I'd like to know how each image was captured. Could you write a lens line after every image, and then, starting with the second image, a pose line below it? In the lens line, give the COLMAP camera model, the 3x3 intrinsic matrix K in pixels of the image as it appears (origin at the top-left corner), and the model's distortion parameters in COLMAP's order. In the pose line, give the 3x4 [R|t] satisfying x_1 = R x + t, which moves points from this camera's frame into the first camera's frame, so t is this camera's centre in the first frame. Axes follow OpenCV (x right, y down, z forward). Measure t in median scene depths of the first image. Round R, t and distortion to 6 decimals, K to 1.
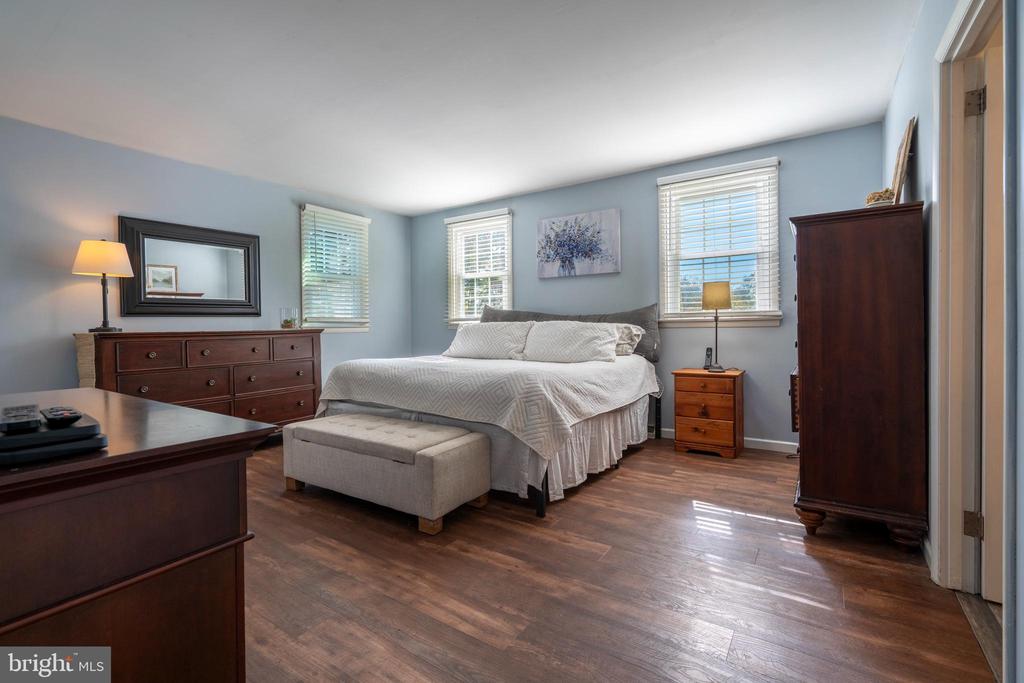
lens RADIAL K [[464.0, 0, 506.8], [0, 464.0, 337.8], [0, 0, 1]] dist [-0.013256, 0.007969]
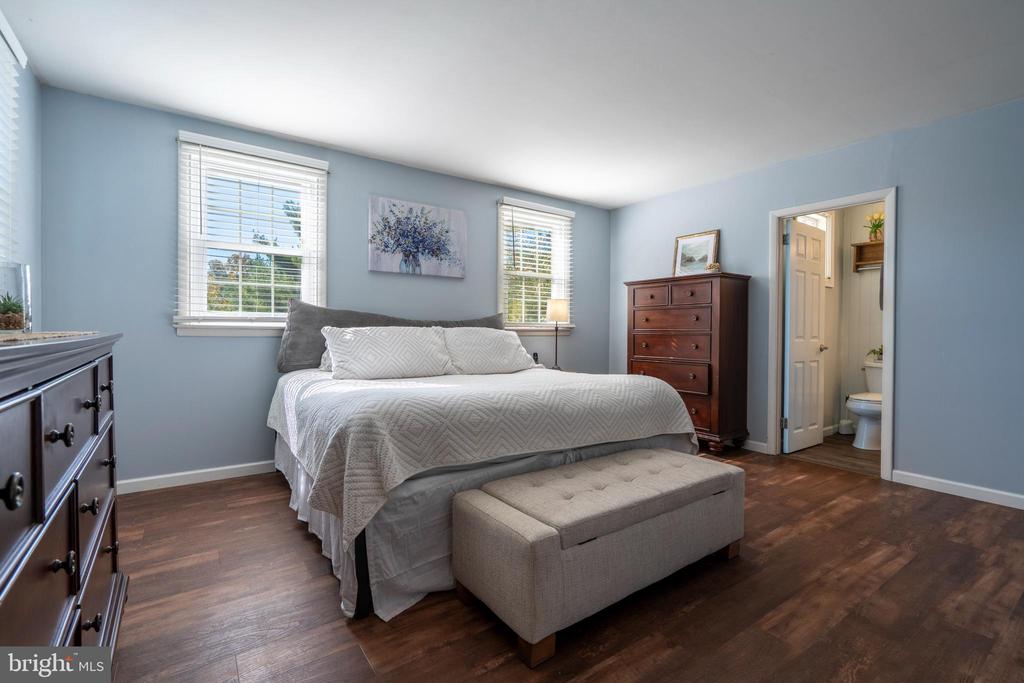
lens RADIAL K [[464.0, 0, 506.8], [0, 464.0, 337.8], [0, 0, 1]] dist [-0.013256, 0.007969]
pose [[0.350306, 0.001312, 0.936634, -0.611543], [0.014399, 0.999873, -0.006786, -0.008597], [-0.936525, 0.015864, 0.350243, 0.559169]]
